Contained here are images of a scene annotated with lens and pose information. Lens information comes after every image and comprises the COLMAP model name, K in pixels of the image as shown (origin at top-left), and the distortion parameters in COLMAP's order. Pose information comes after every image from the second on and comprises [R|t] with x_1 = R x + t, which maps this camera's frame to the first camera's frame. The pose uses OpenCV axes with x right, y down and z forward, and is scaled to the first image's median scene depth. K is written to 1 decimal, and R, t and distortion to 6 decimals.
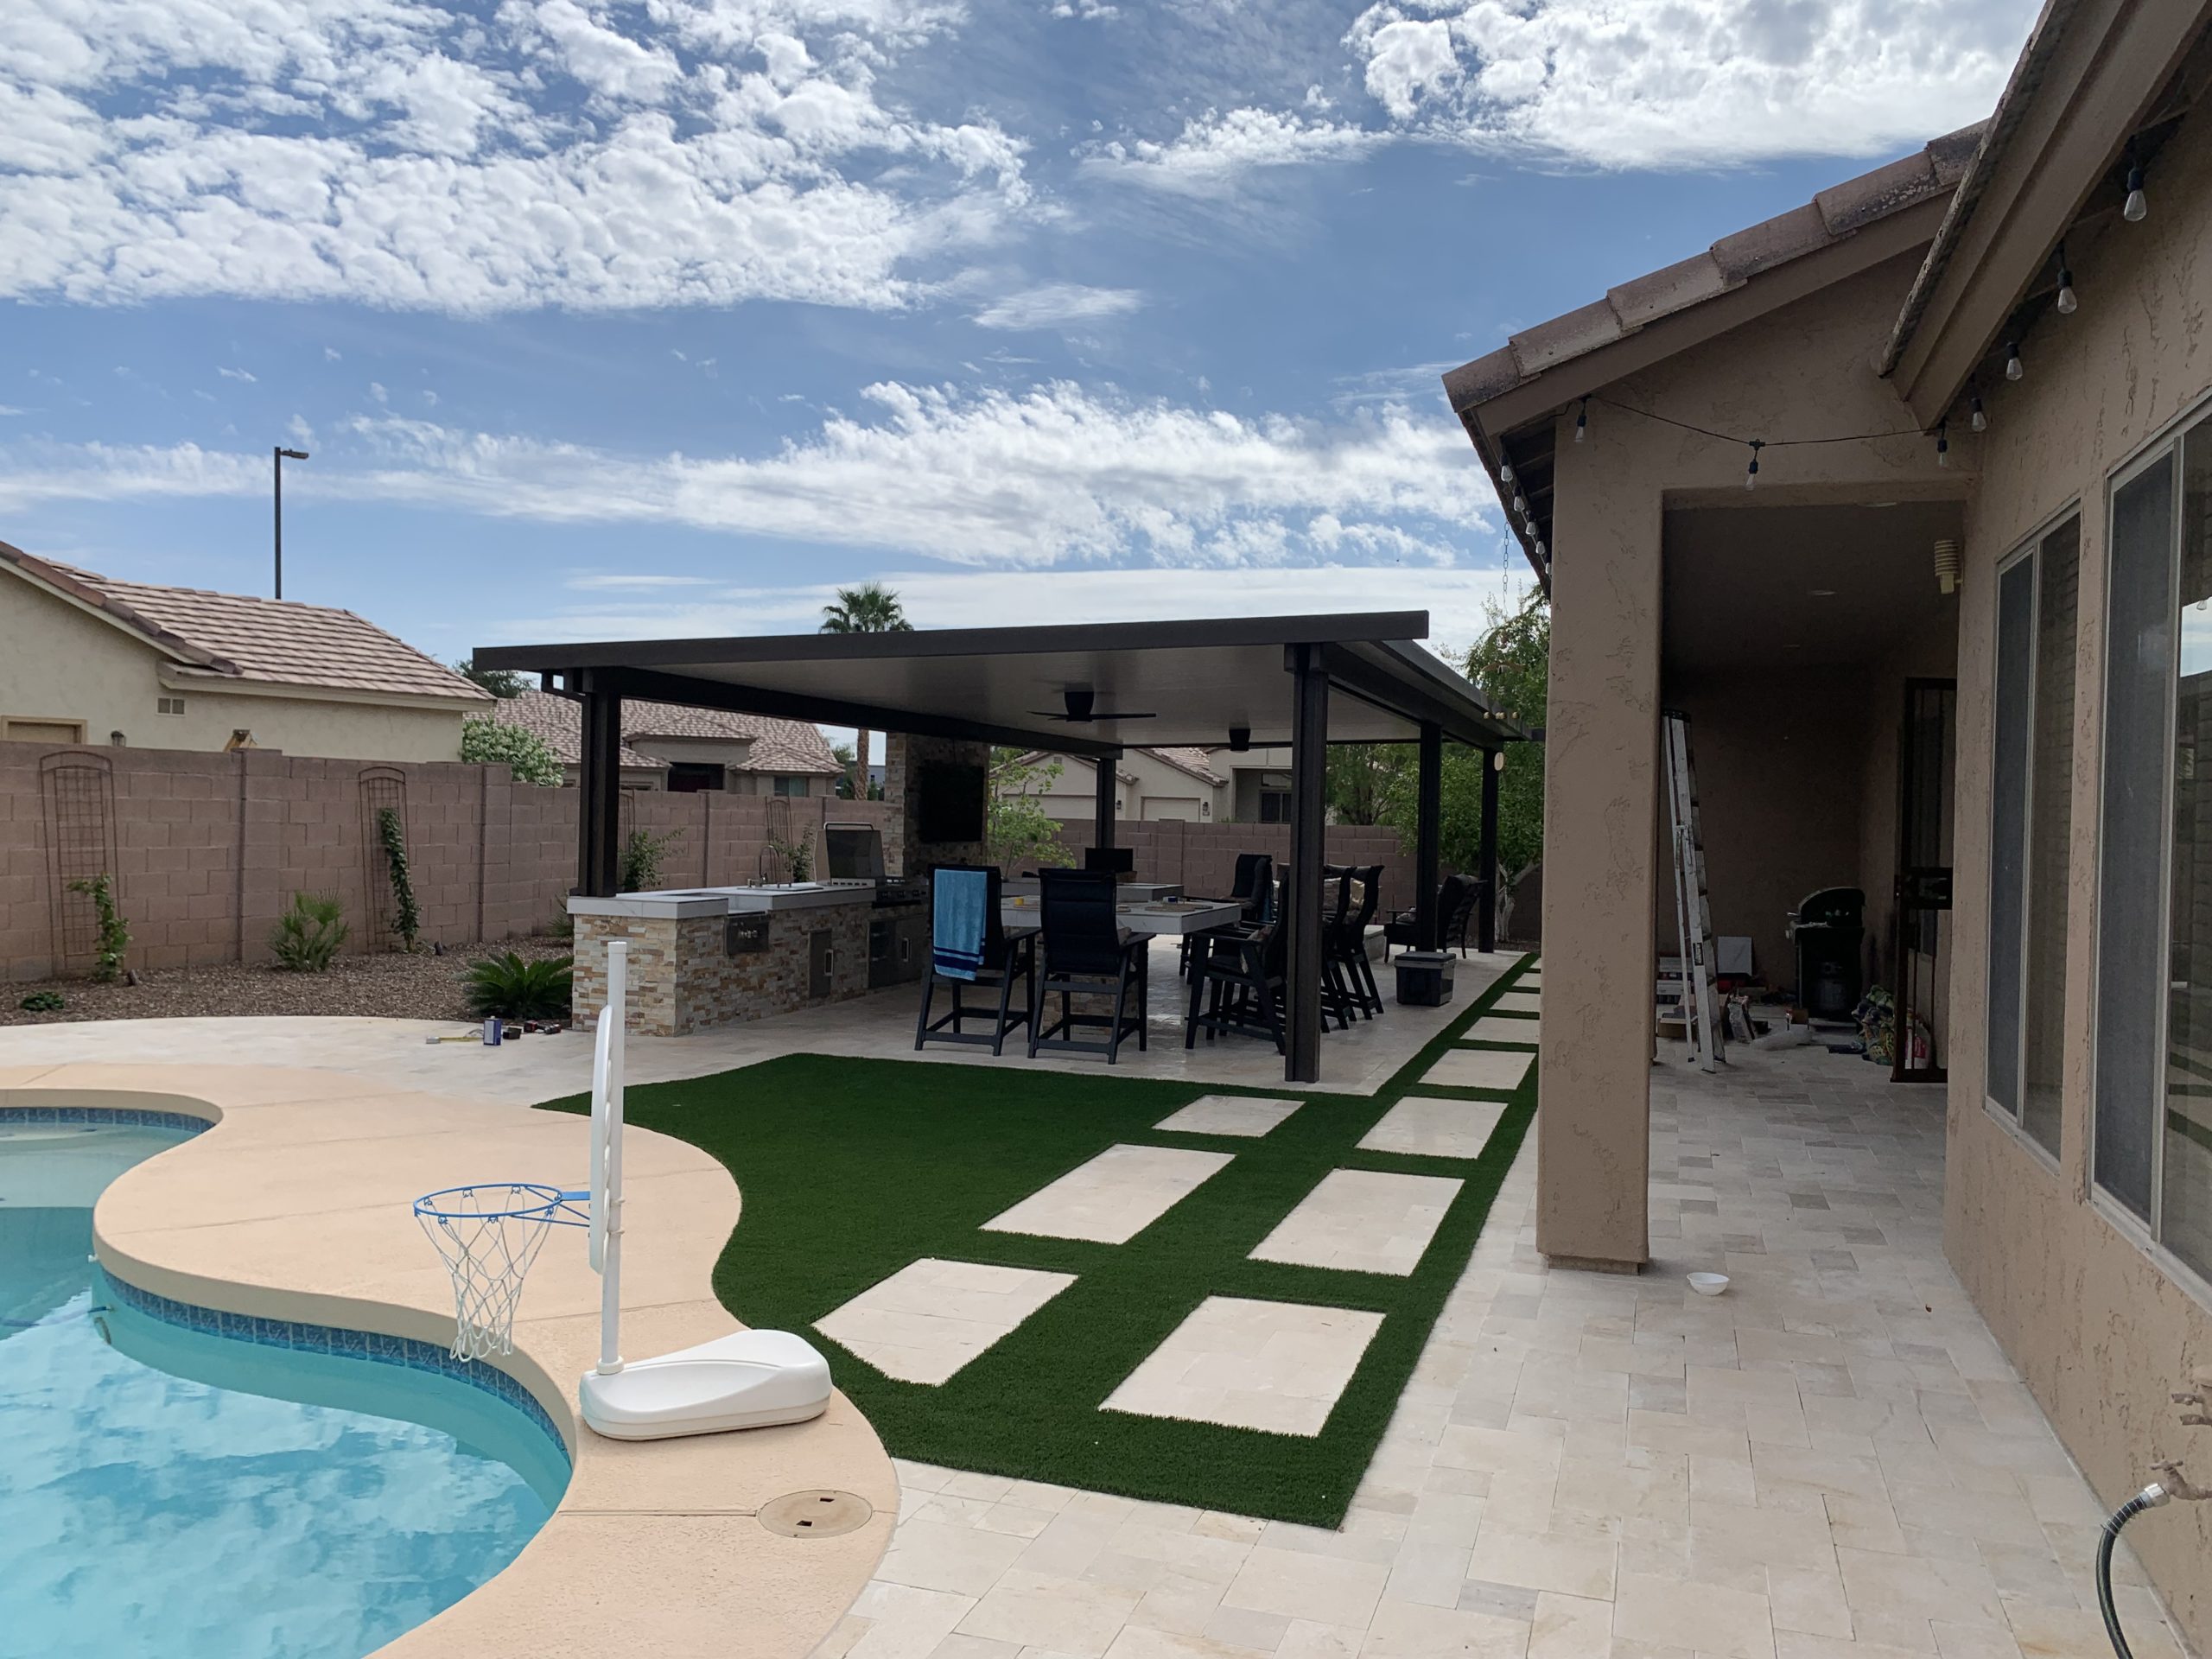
lens RADIAL K [[1703.1, 0, 1101.7], [0, 1703.1, 828.5], [0, 0, 1]] dist [0.015922, -0.010908]
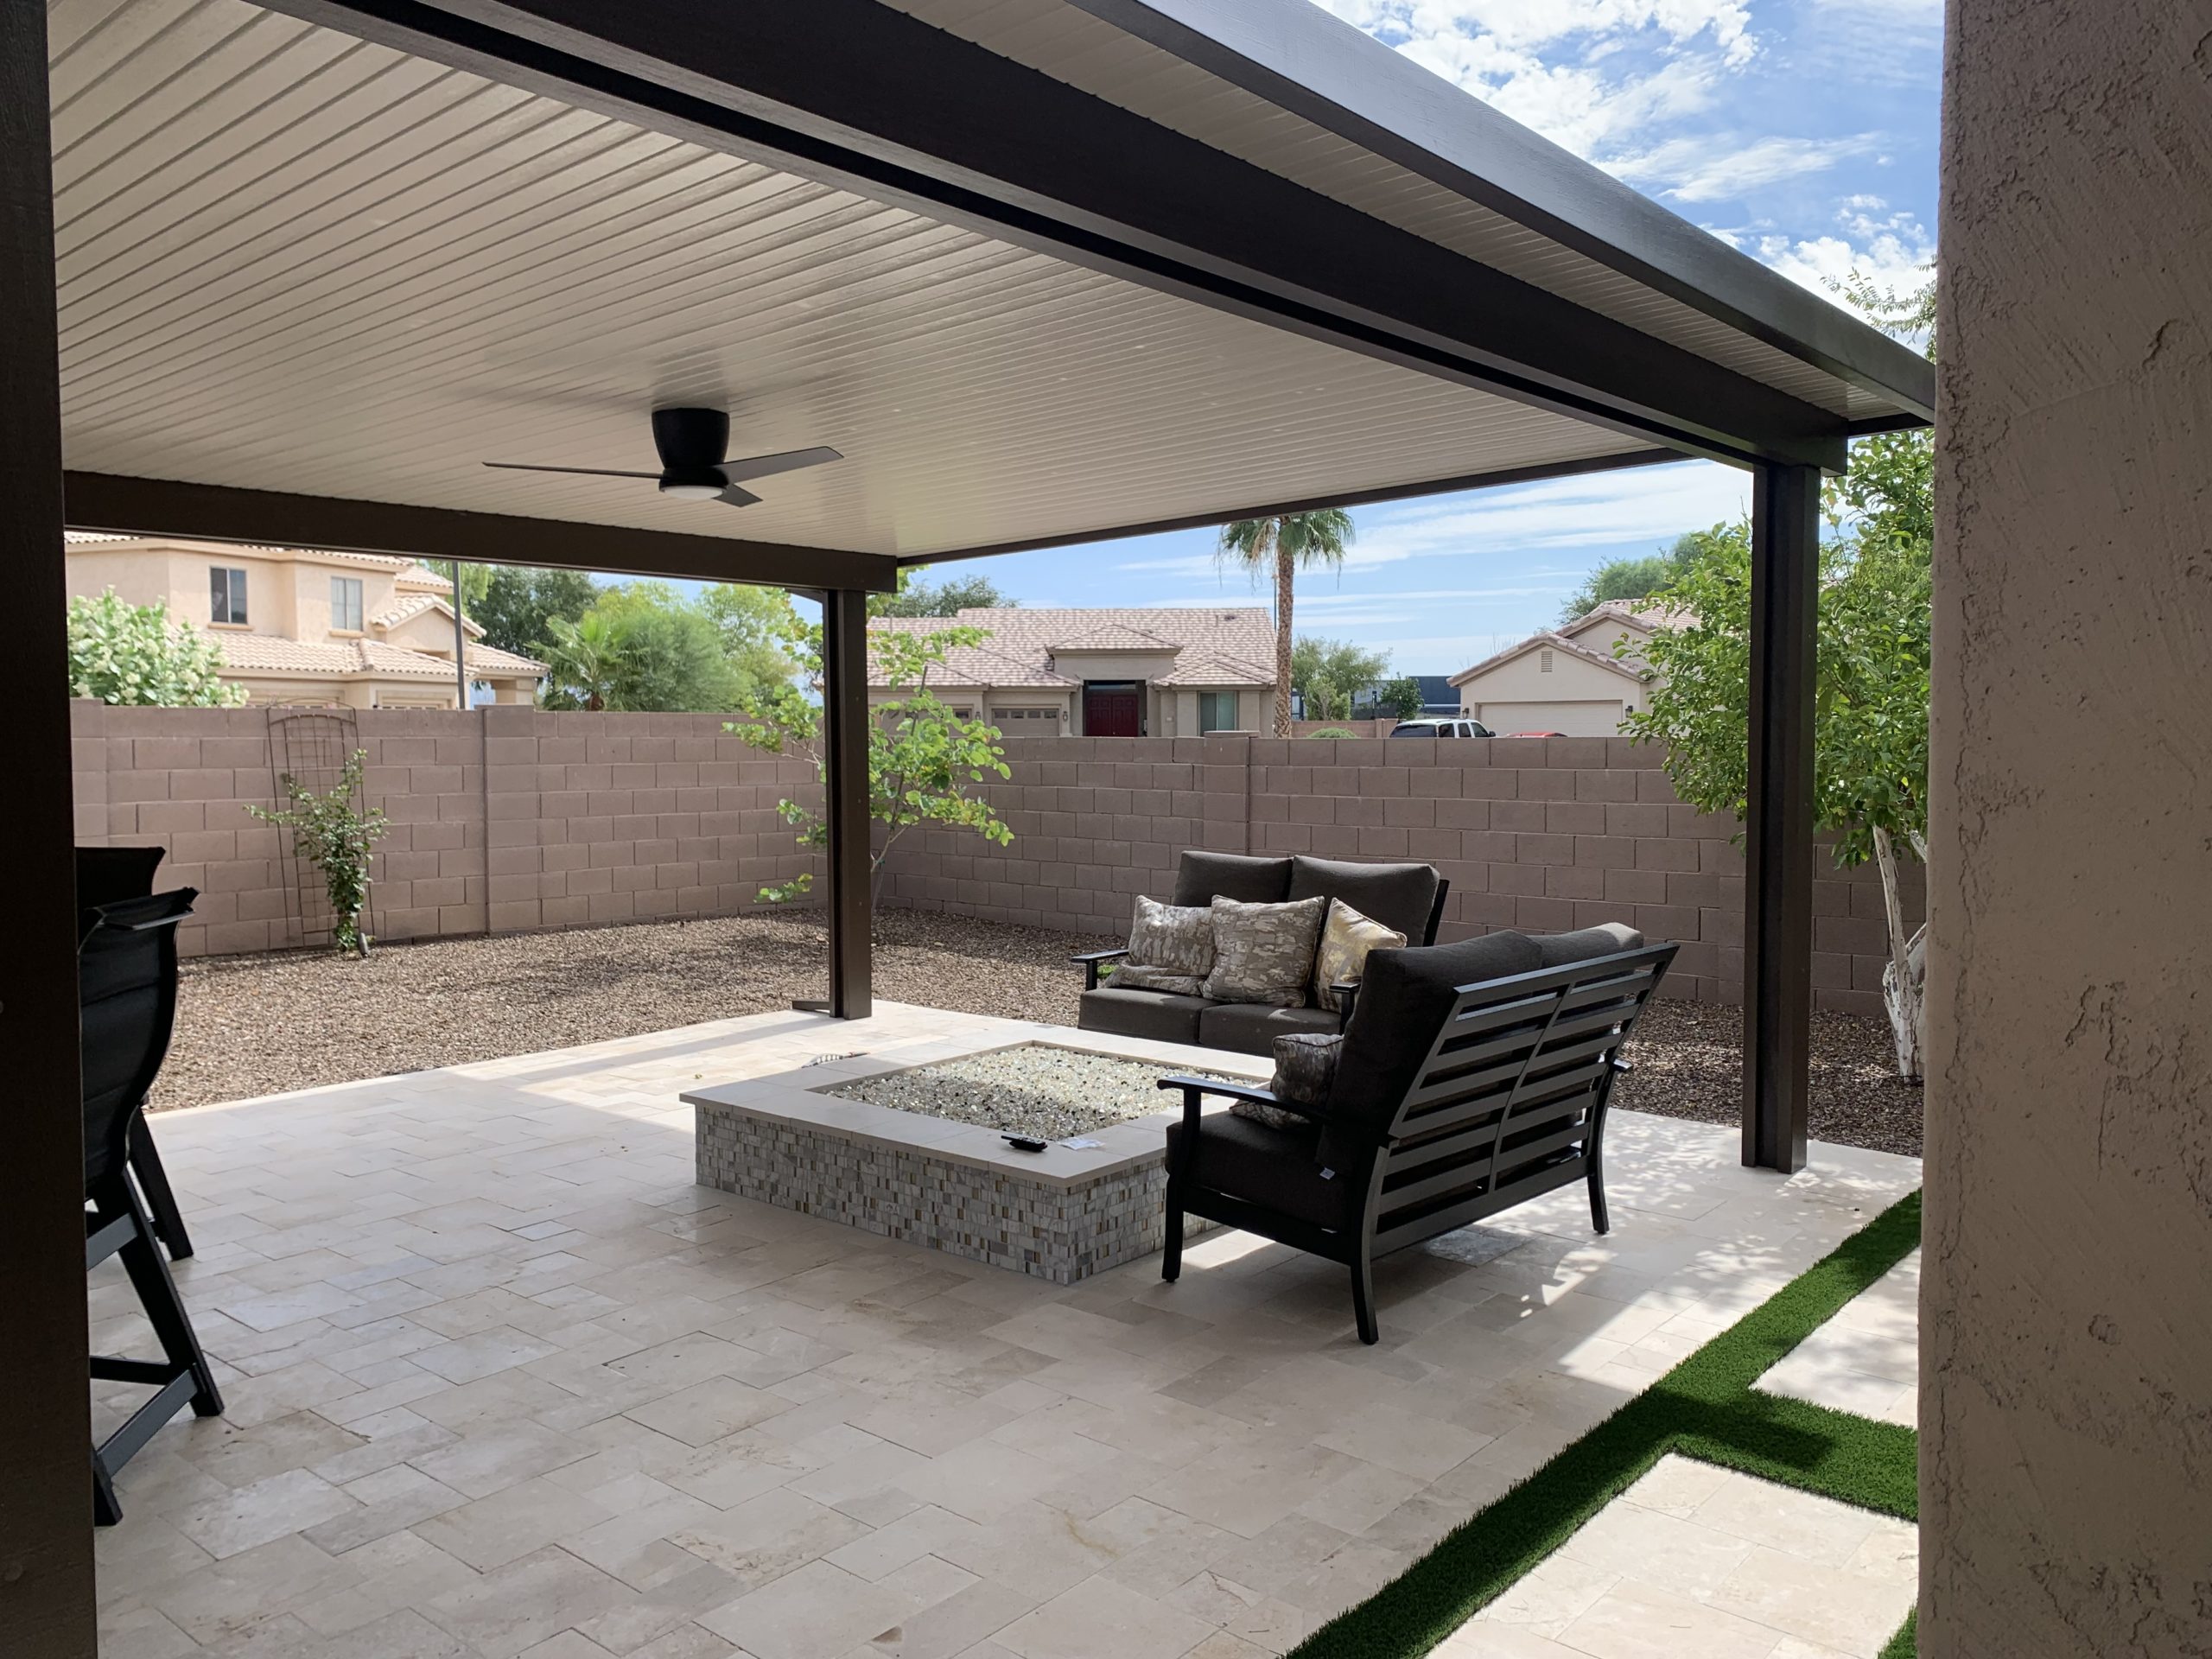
lens RADIAL K [[1703.1, 0, 1113.8], [0, 1703.1, 859.8], [0, 0, 1]] dist [0.015922, -0.010908]
pose [[0.921648, 0.013641, -0.387787, 0.345319], [0.010203, 0.998184, 0.059362, 0.002140], [0.387893, -0.058667, 0.919835, 0.904241]]
